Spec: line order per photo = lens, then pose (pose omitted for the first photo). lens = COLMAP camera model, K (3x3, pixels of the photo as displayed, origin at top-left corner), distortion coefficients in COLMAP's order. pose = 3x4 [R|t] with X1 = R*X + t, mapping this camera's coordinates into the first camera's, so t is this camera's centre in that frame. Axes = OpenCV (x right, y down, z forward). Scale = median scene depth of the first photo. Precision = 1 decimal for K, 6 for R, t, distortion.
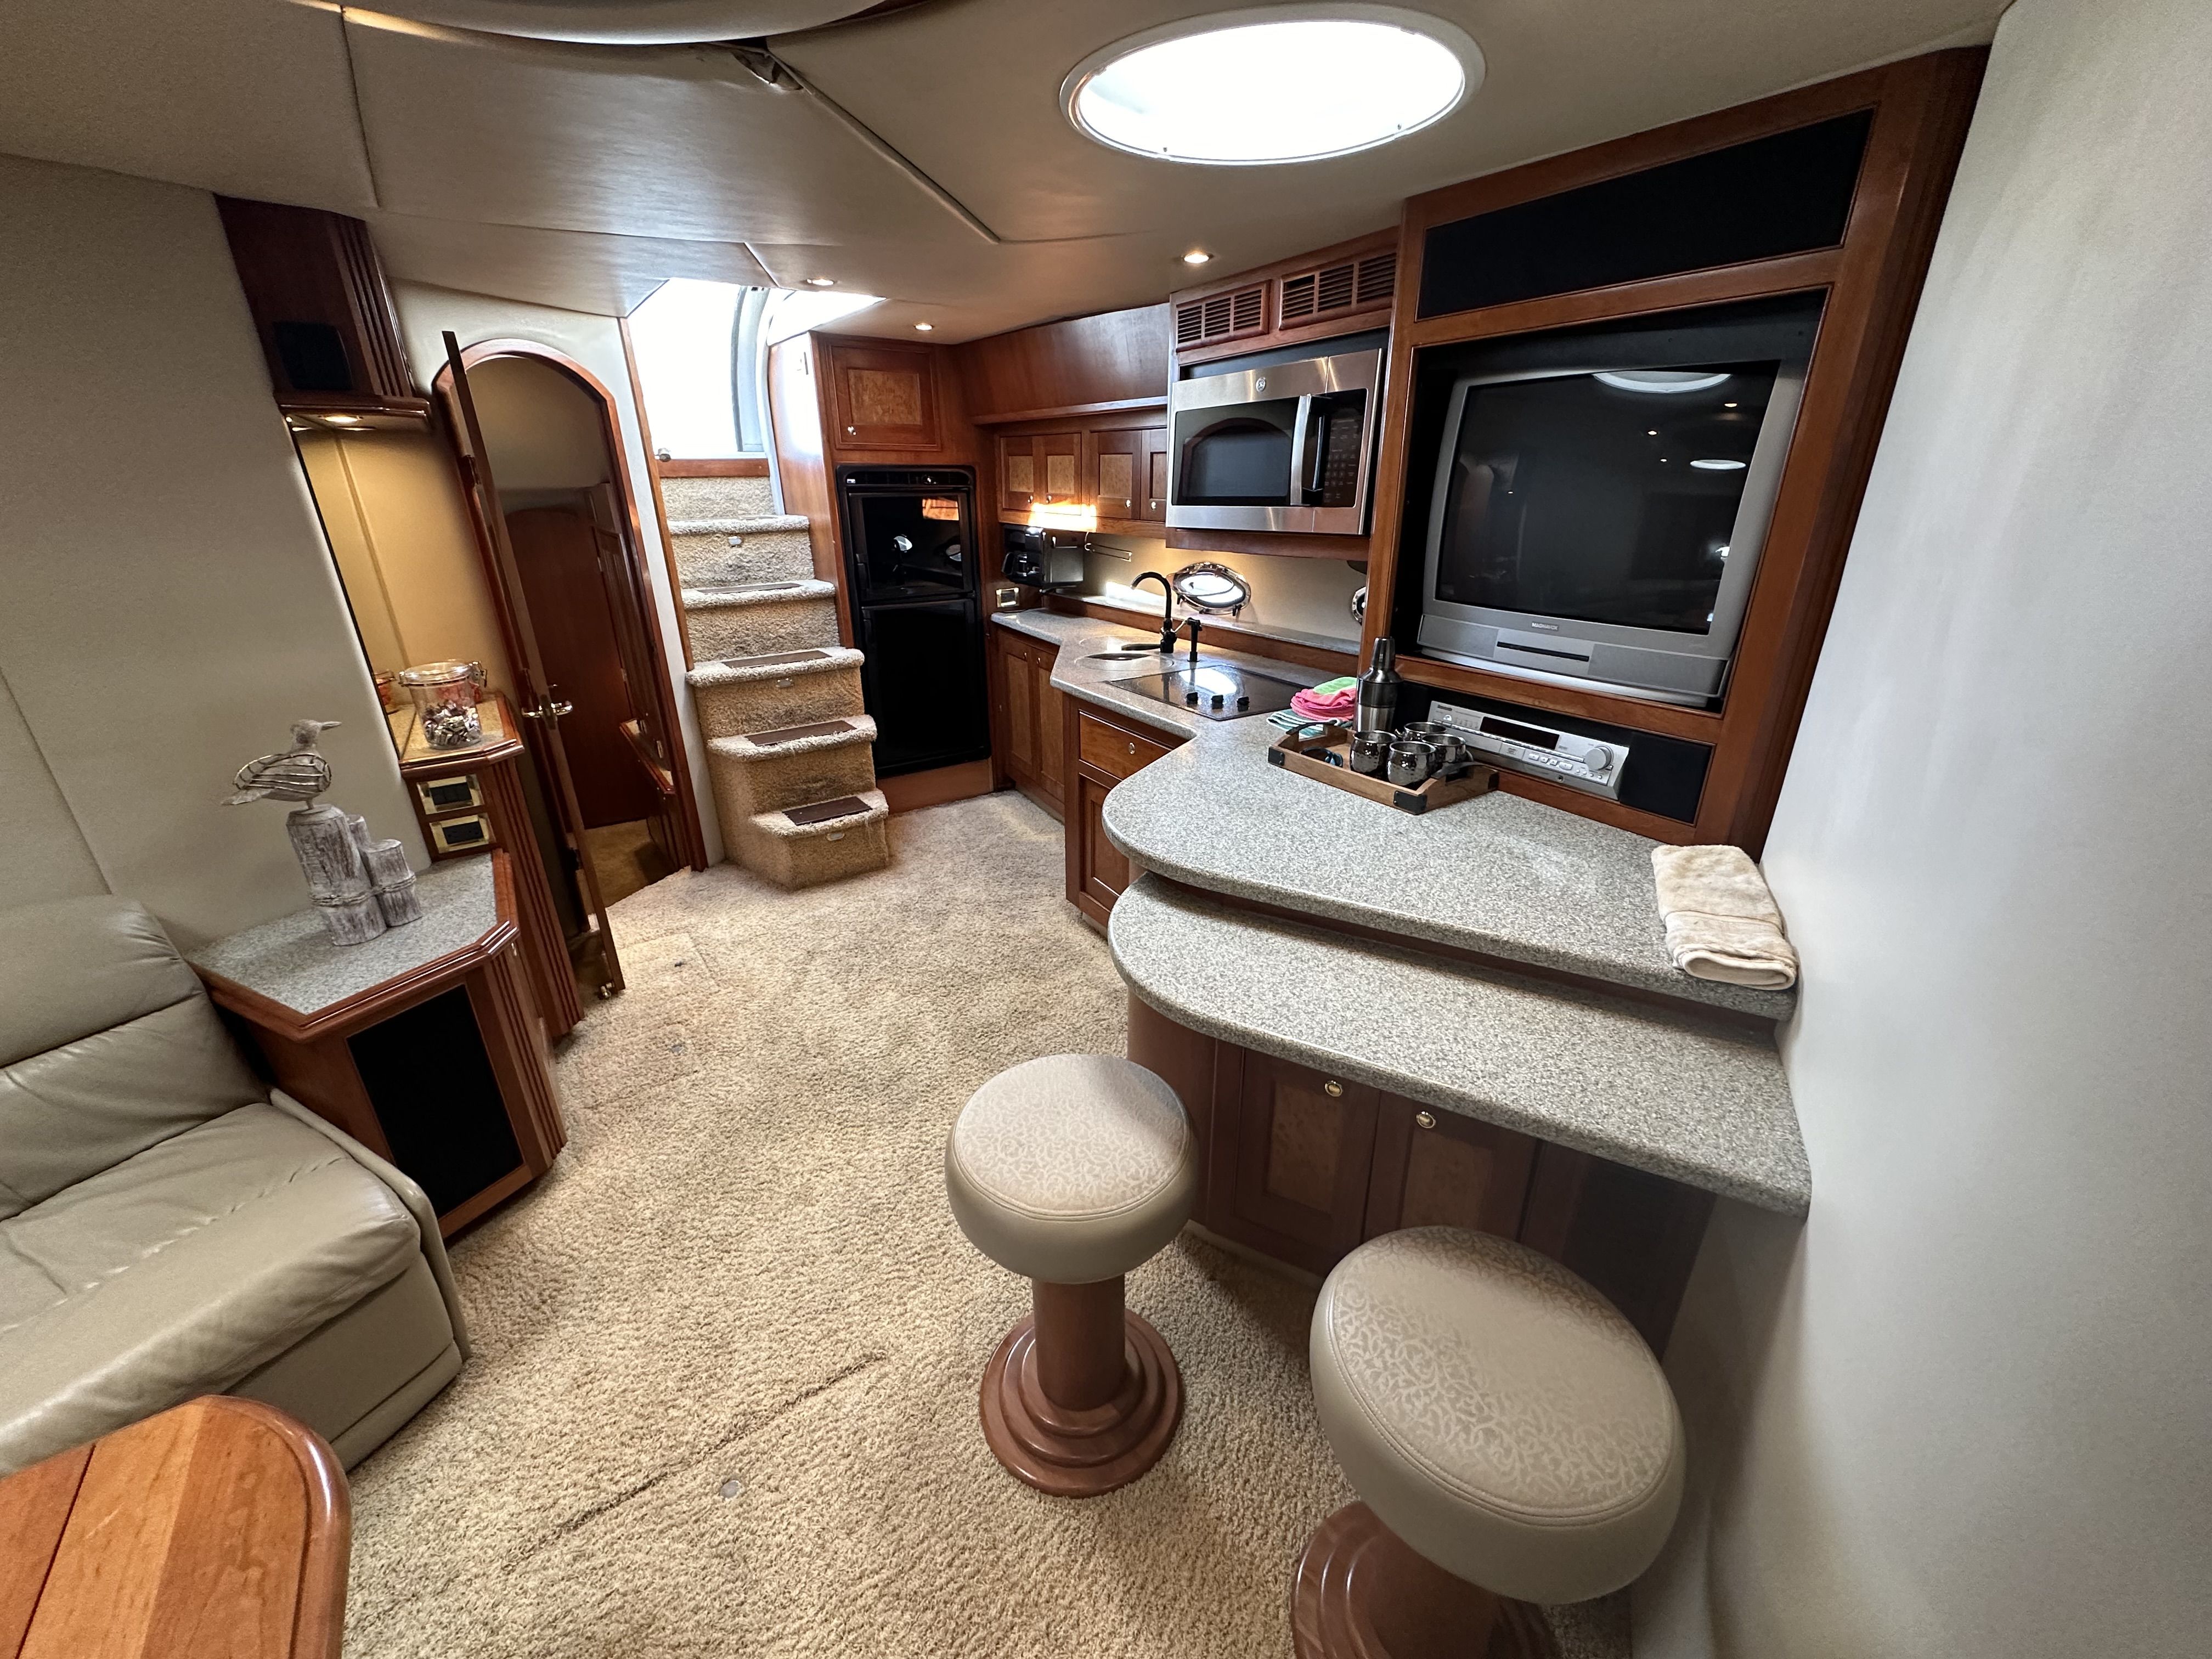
lens RADIAL K [[882.2, 0, 1104.3], [0, 882.2, 828.9], [0, 0, 1]] dist [-0.002202, 0.000371]
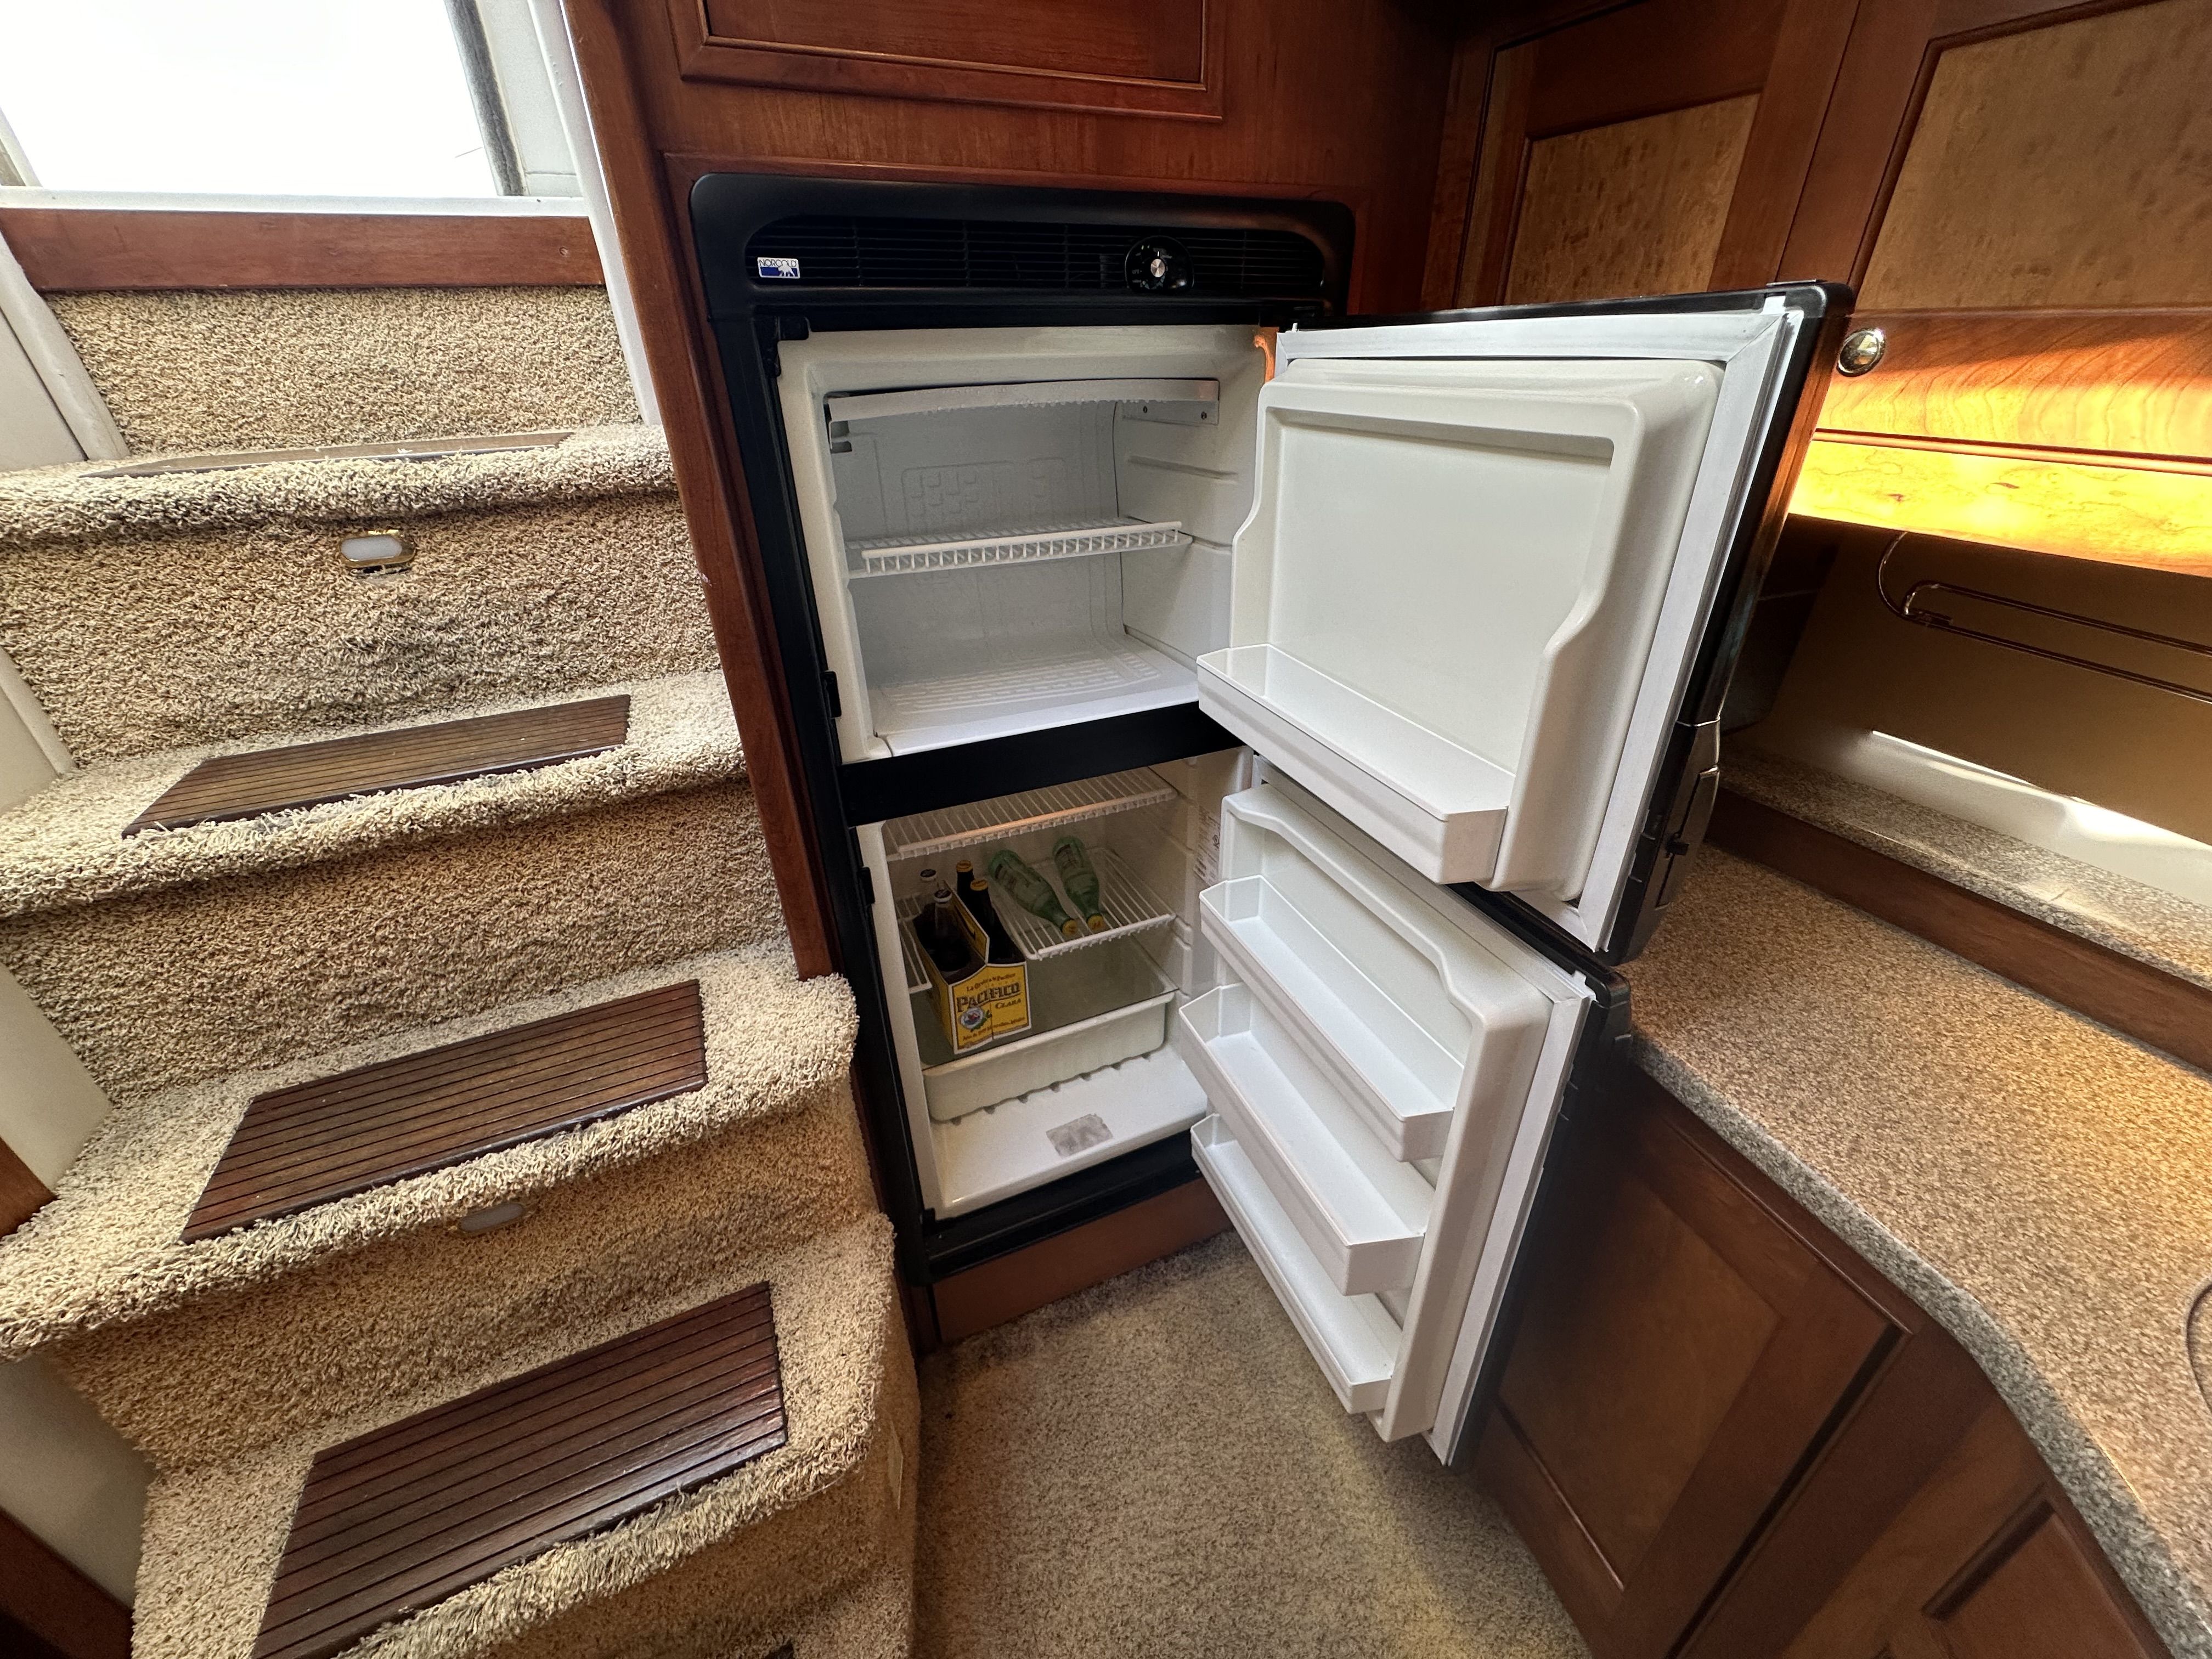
lens RADIAL K [[877.1, 0, 1102.7], [0, 877.1, 828.9], [0, 0, 1]] dist [-0.001687, -0.002451]
pose [[0.982828, 0.074841, -0.168665, -0.171097], [-0.053711, 0.990507, 0.126535, -0.294767], [0.176534, -0.115303, 0.977518, 0.796972]]
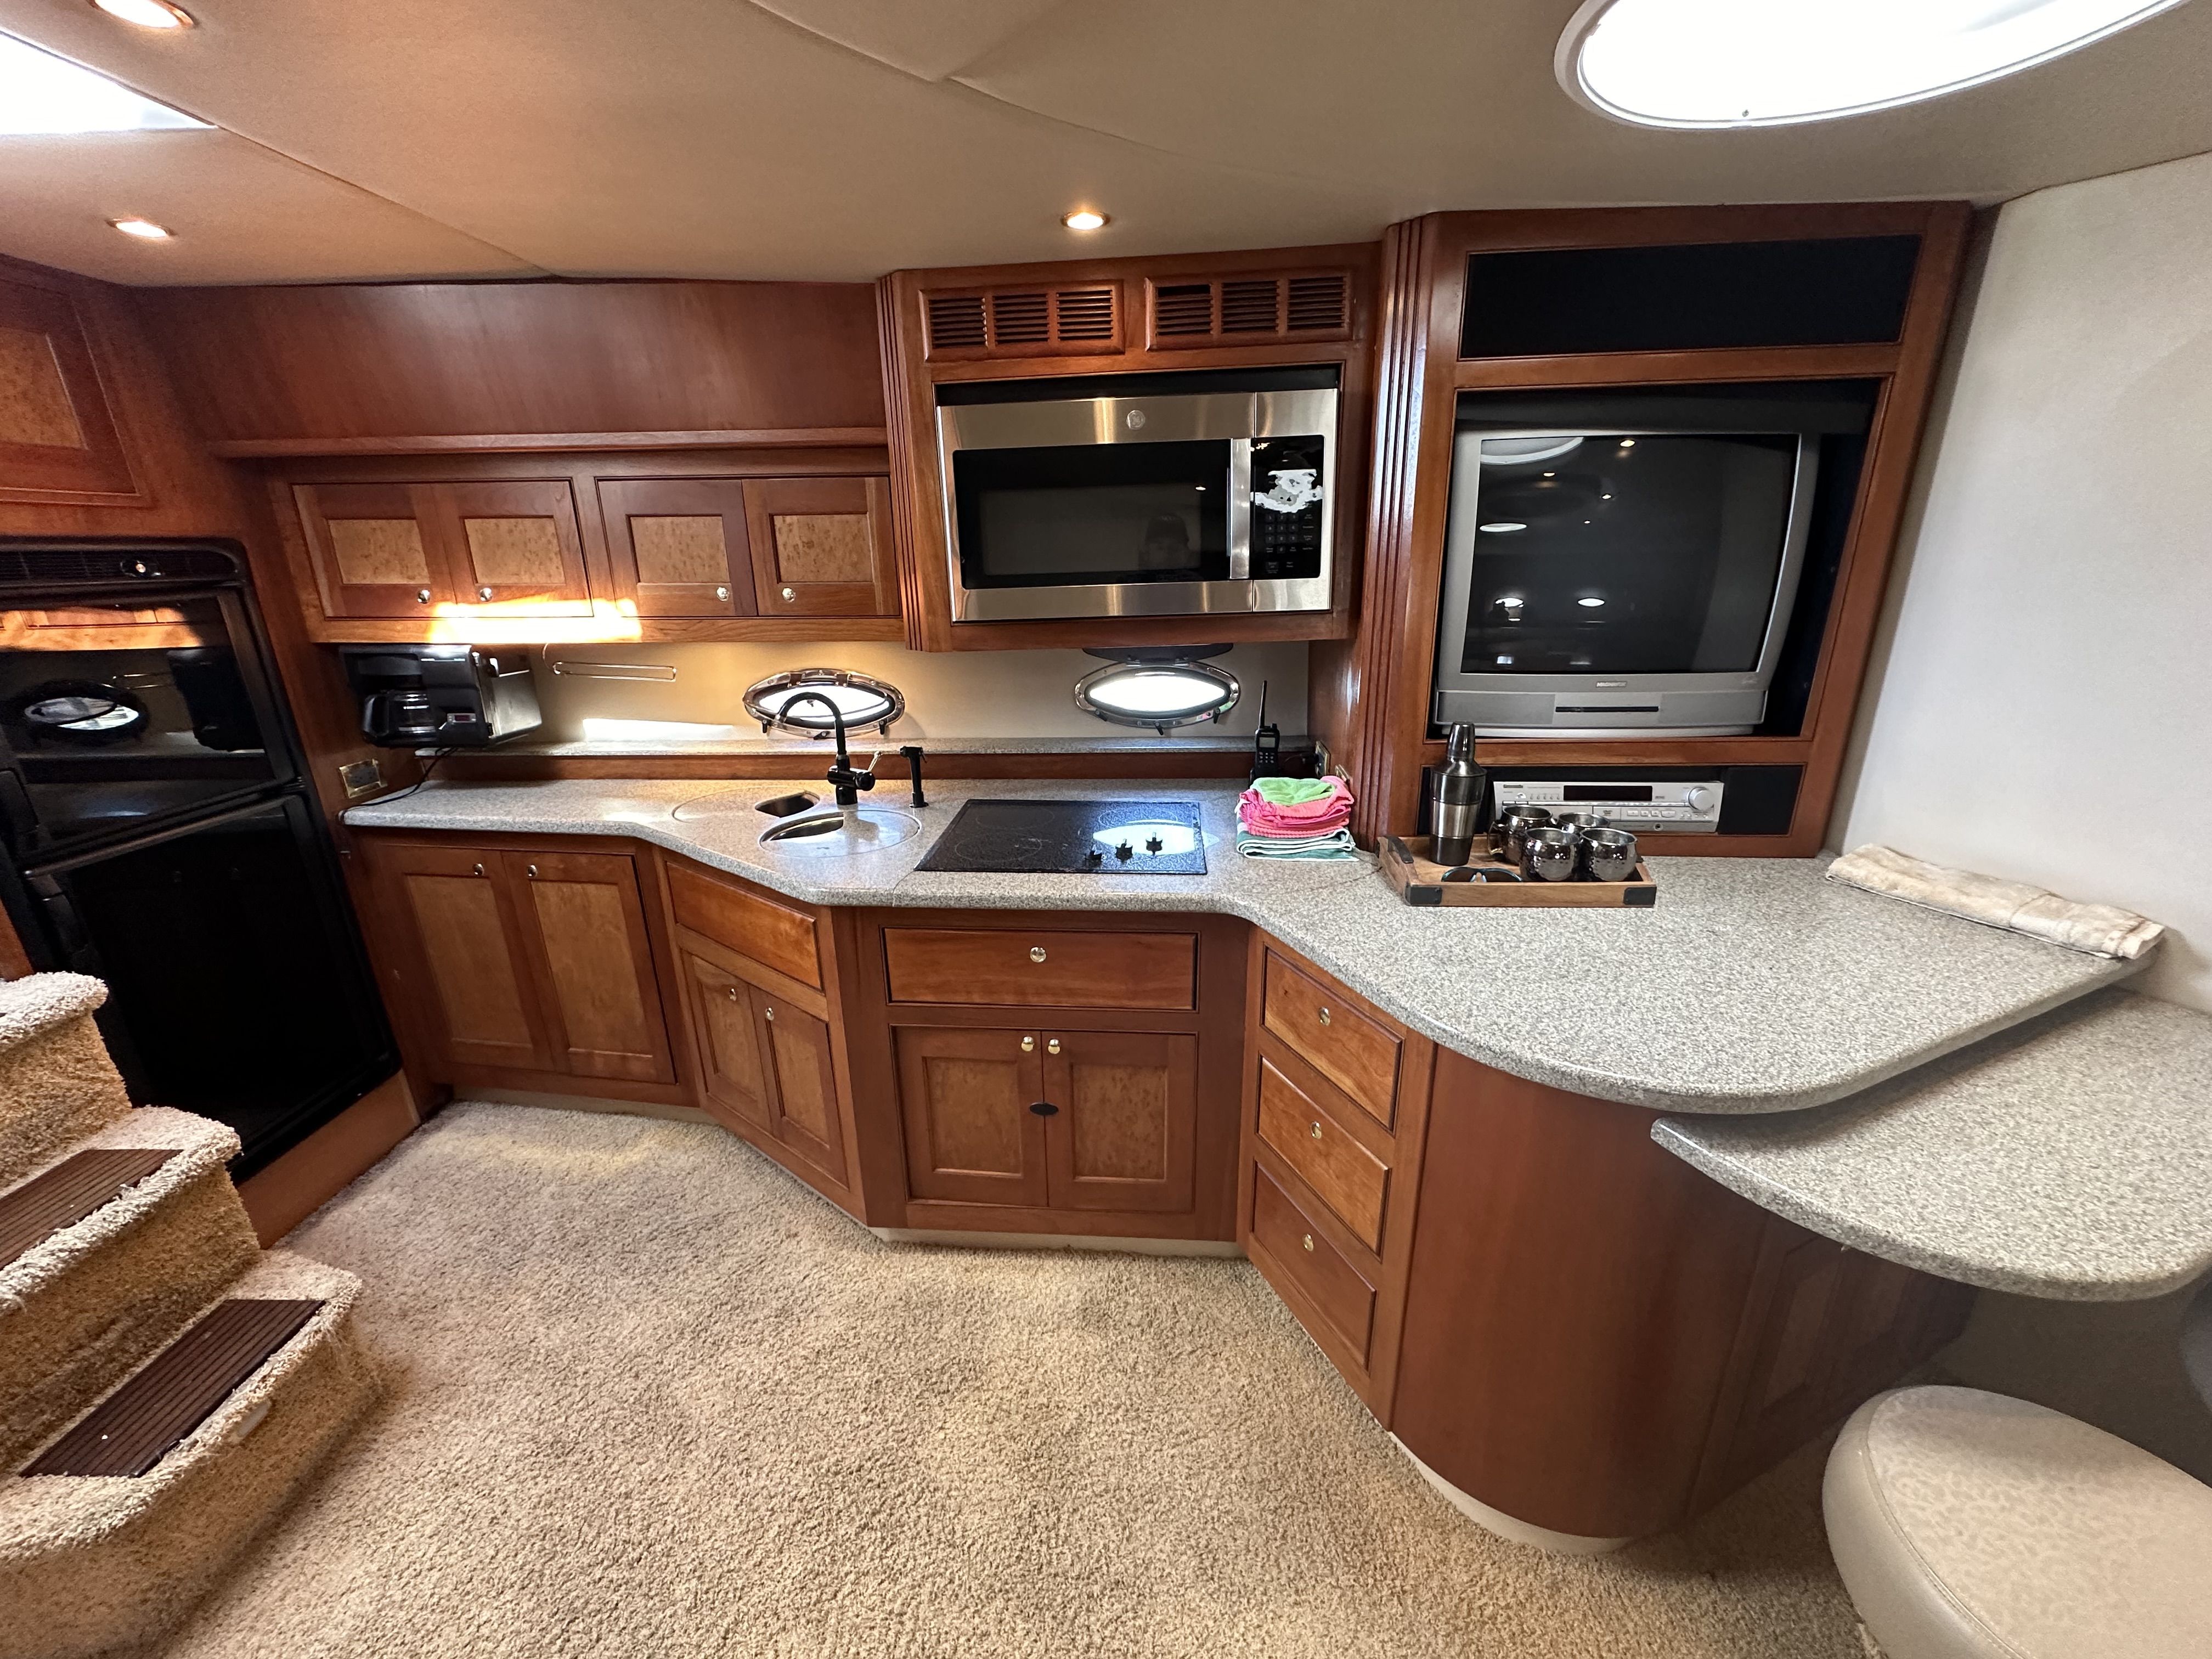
lens RADIAL K [[882.2, 0, 1104.3], [0, 882.2, 828.9], [0, 0, 1]] dist [-0.002202, 0.000371]
pose [[0.602559, -0.253340, 0.756797, -0.288055], [0.310863, 0.947888, 0.069800, -0.147986], [-0.735042, 0.193202, 0.649913, 0.372104]]
